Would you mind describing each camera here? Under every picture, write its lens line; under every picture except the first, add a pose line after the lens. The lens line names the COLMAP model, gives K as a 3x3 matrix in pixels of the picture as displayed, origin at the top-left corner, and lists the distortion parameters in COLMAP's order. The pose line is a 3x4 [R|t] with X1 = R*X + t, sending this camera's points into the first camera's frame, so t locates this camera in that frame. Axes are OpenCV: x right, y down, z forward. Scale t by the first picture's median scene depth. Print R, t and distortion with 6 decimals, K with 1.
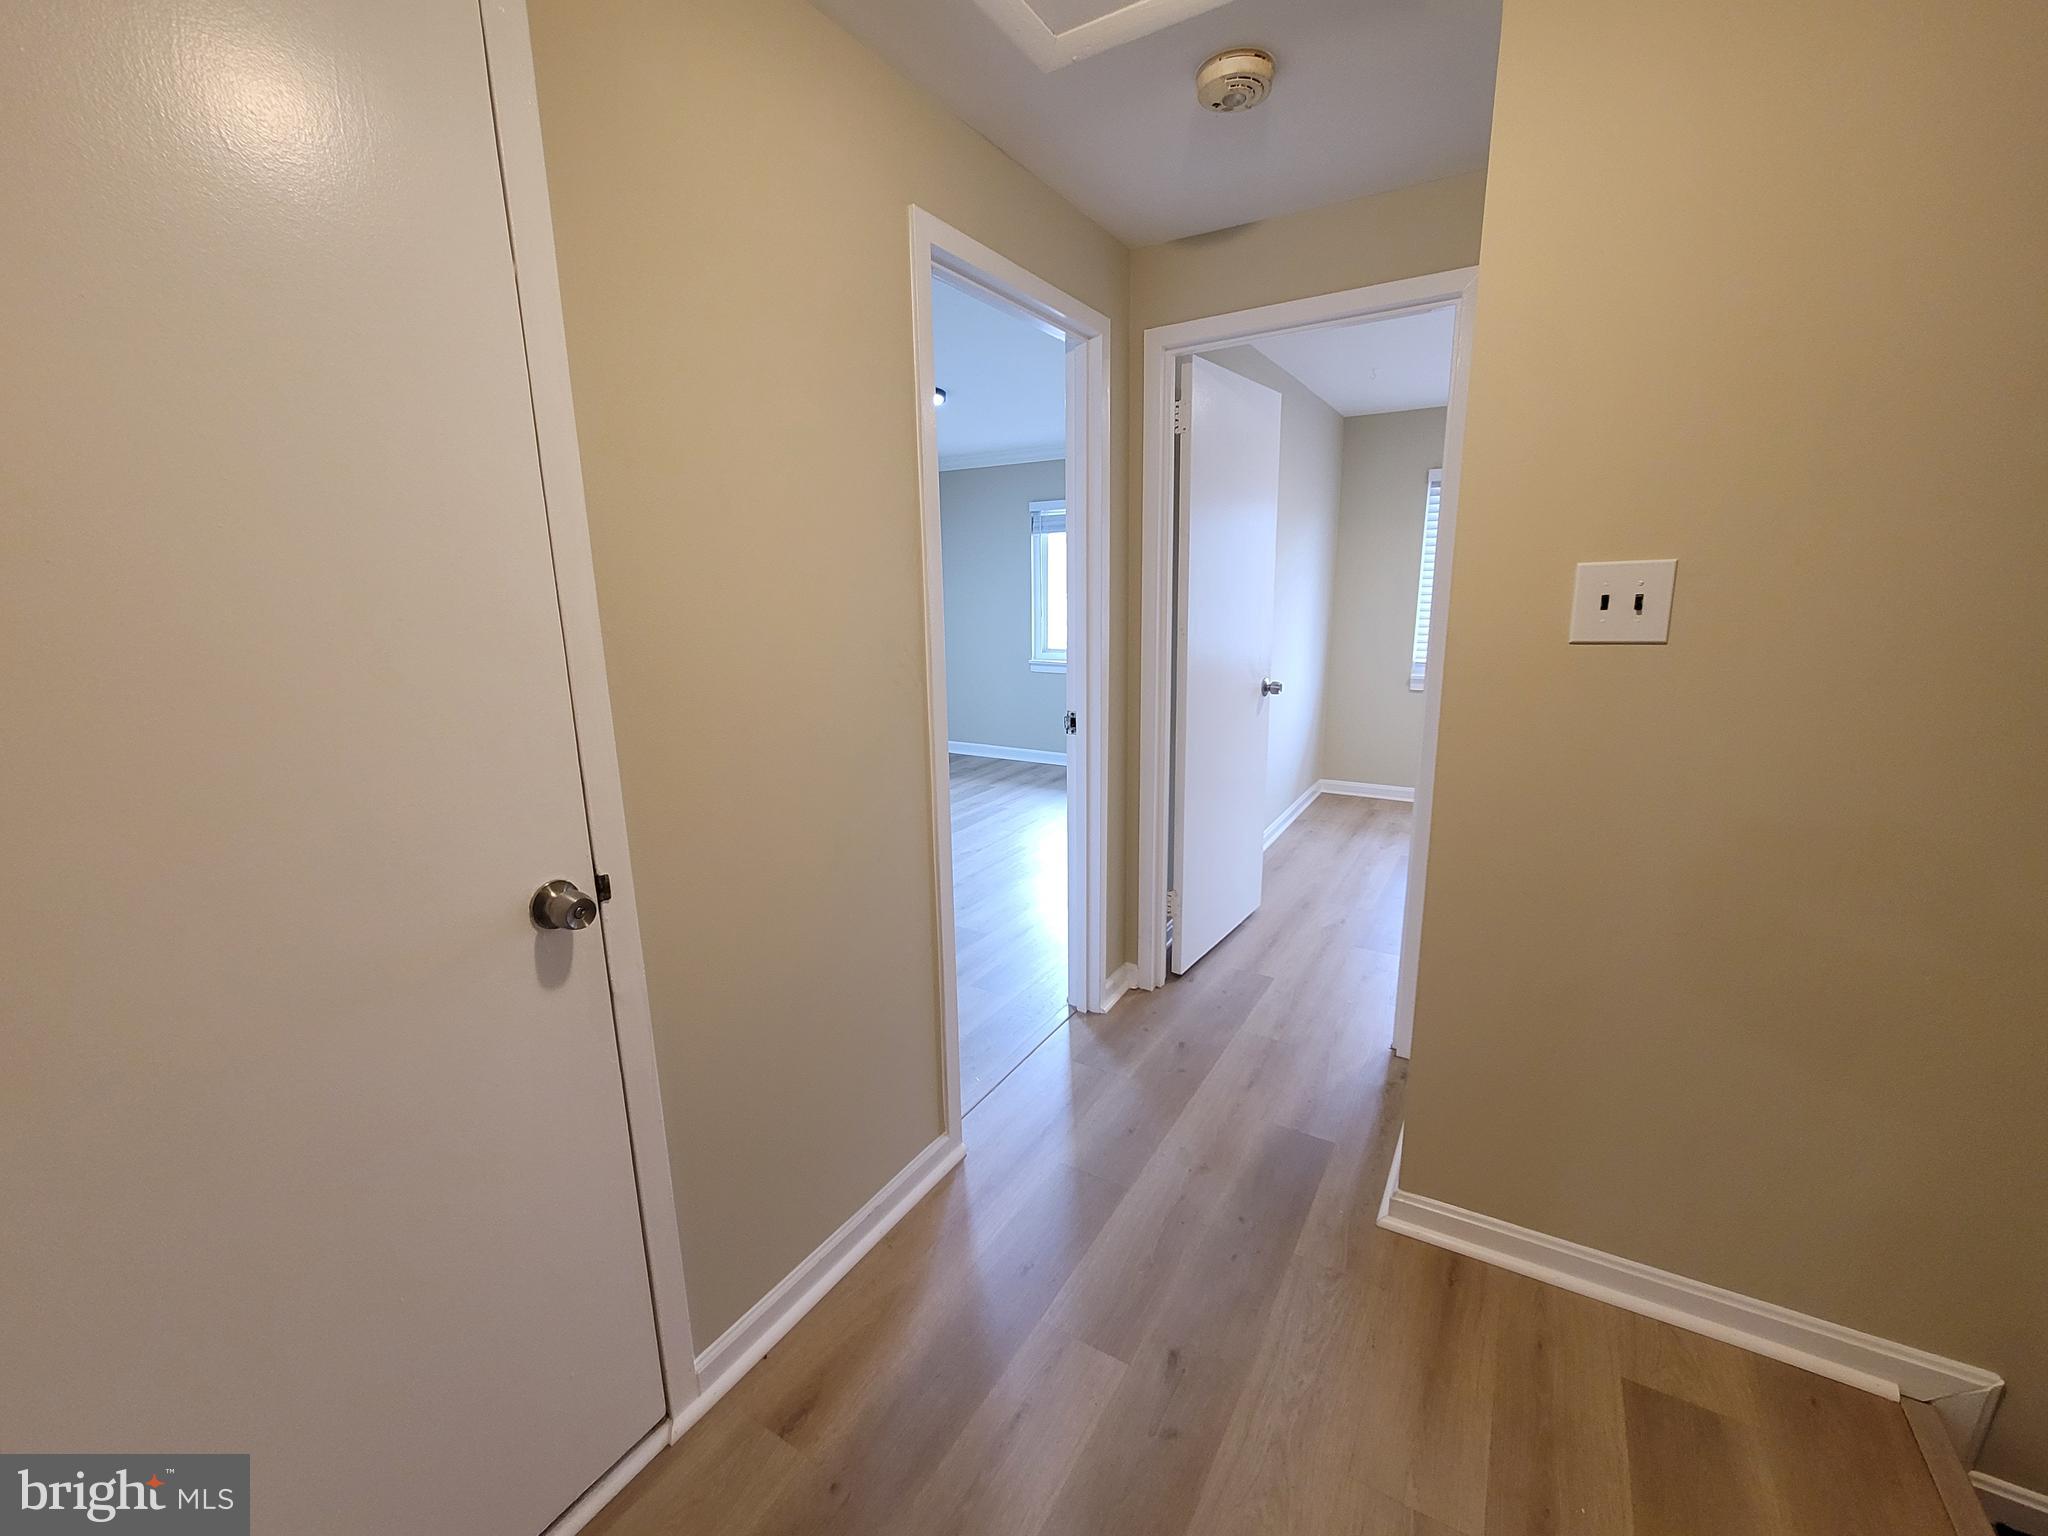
lens RADIAL K [[824.6, 0, 1025.5], [0, 824.6, 772.1], [0, 0, 1]] dist [0.003362, 0.000148]
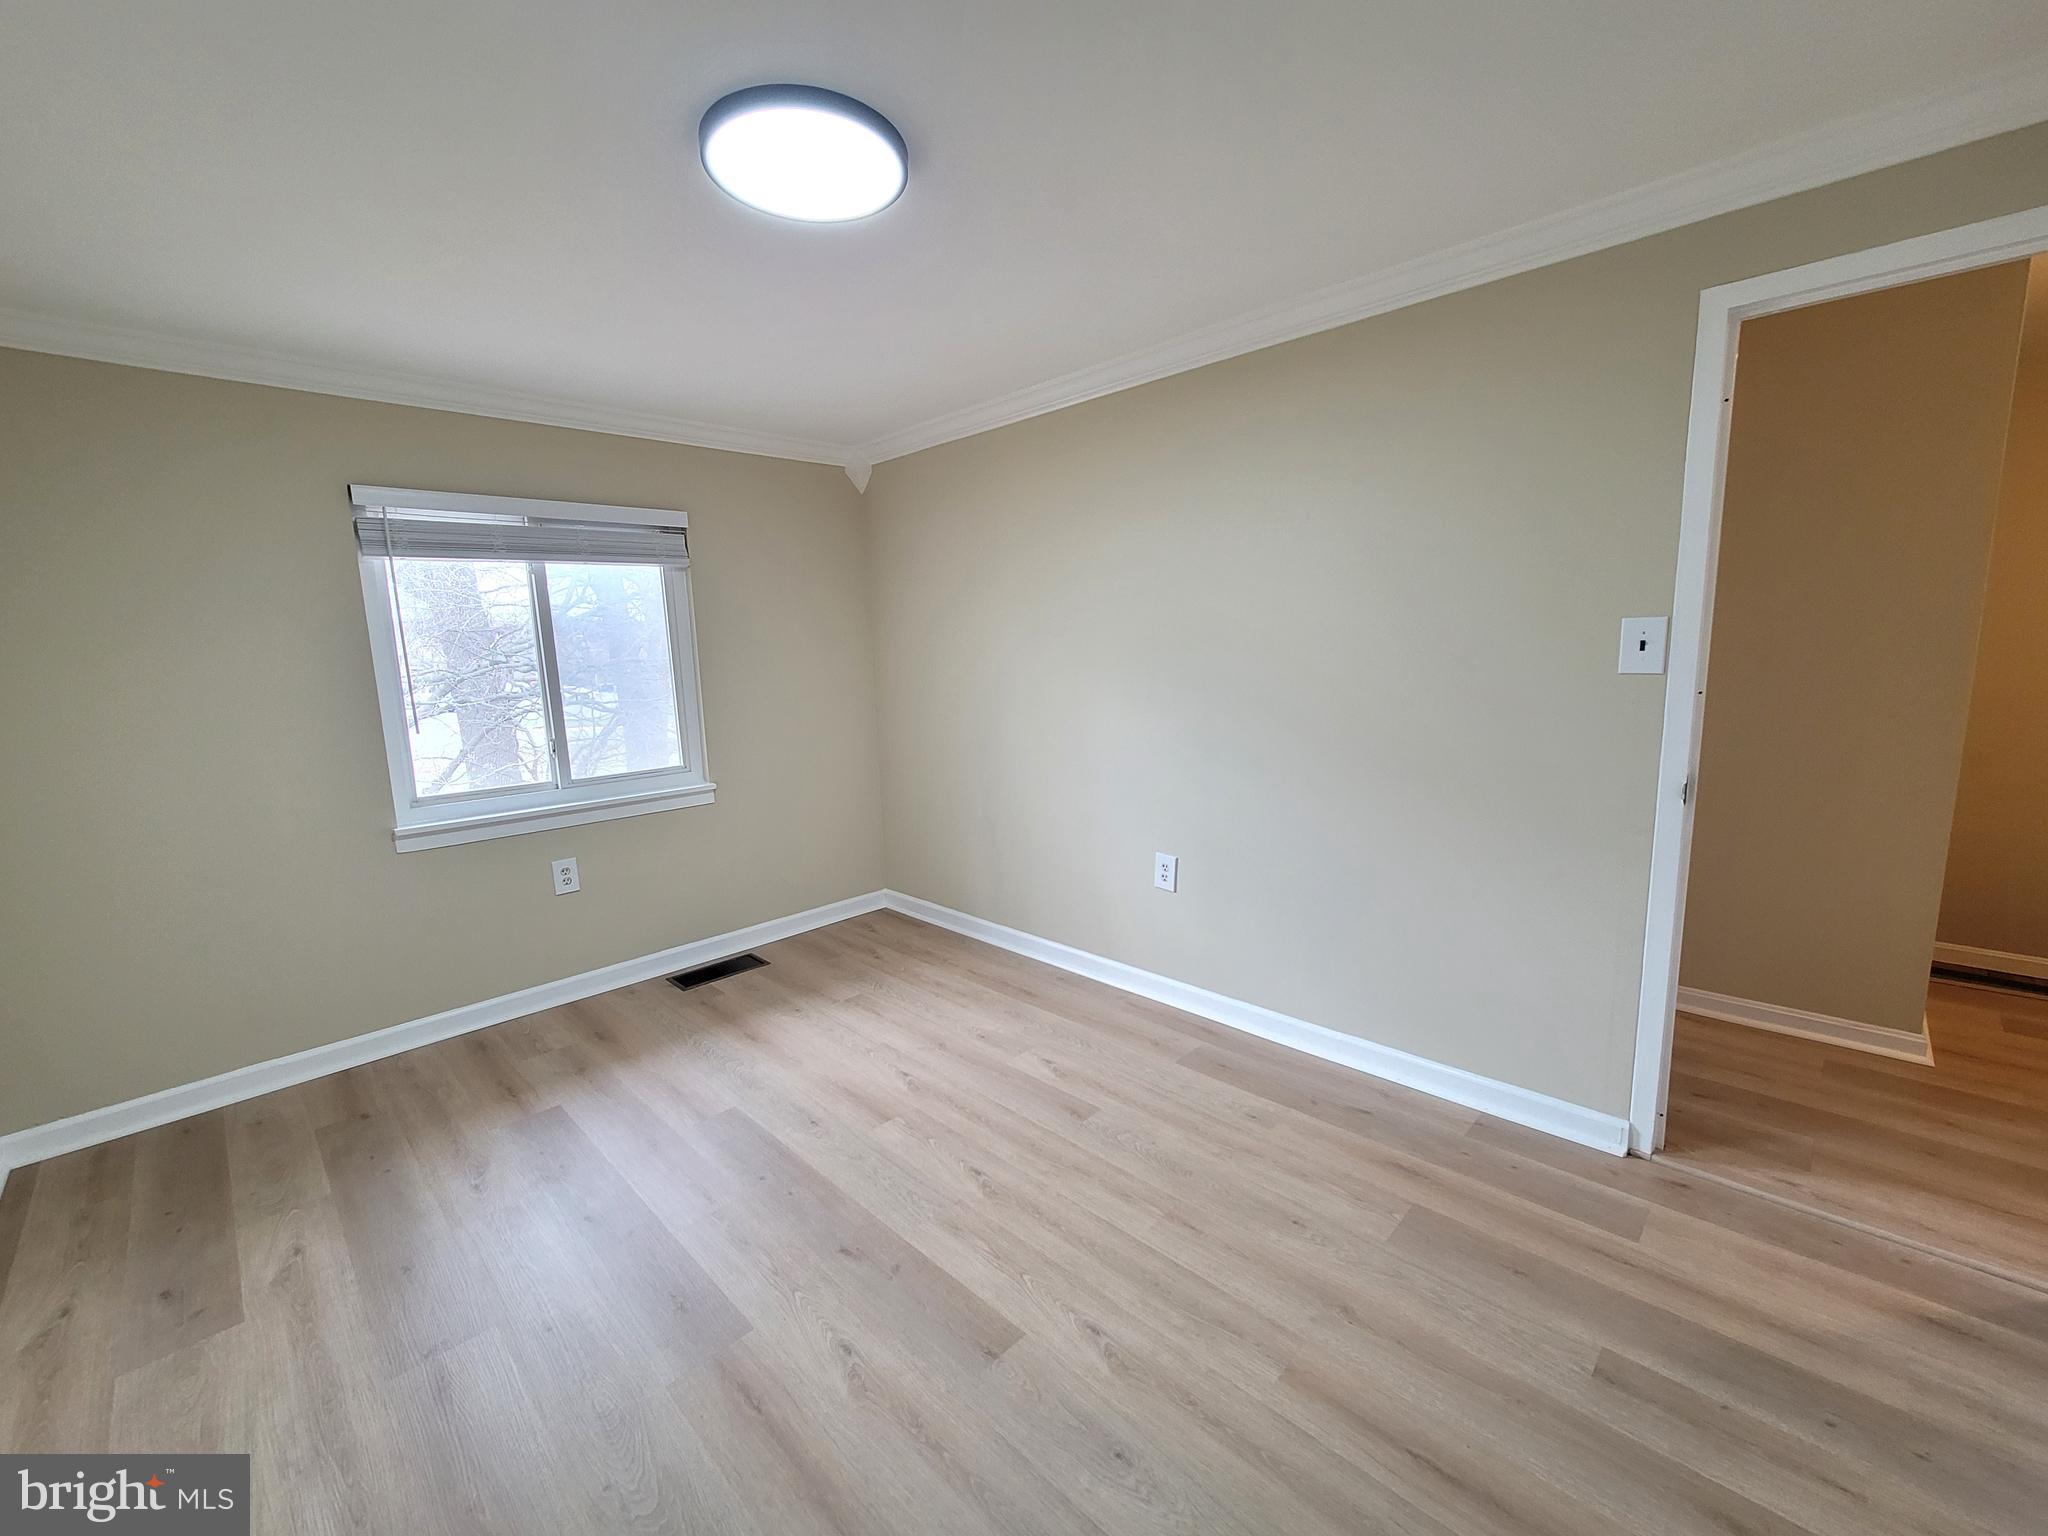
lens RADIAL K [[824.6, 0, 1022.9], [0, 824.6, 765.2], [0, 0, 1]] dist [0.003362, 0.000148]
pose [[0.232974, -0.147886, 0.961173, -0.344148], [0.239970, 0.966548, 0.090548, -0.129103], [-0.942411, 0.209557, 0.260668, 0.551395]]
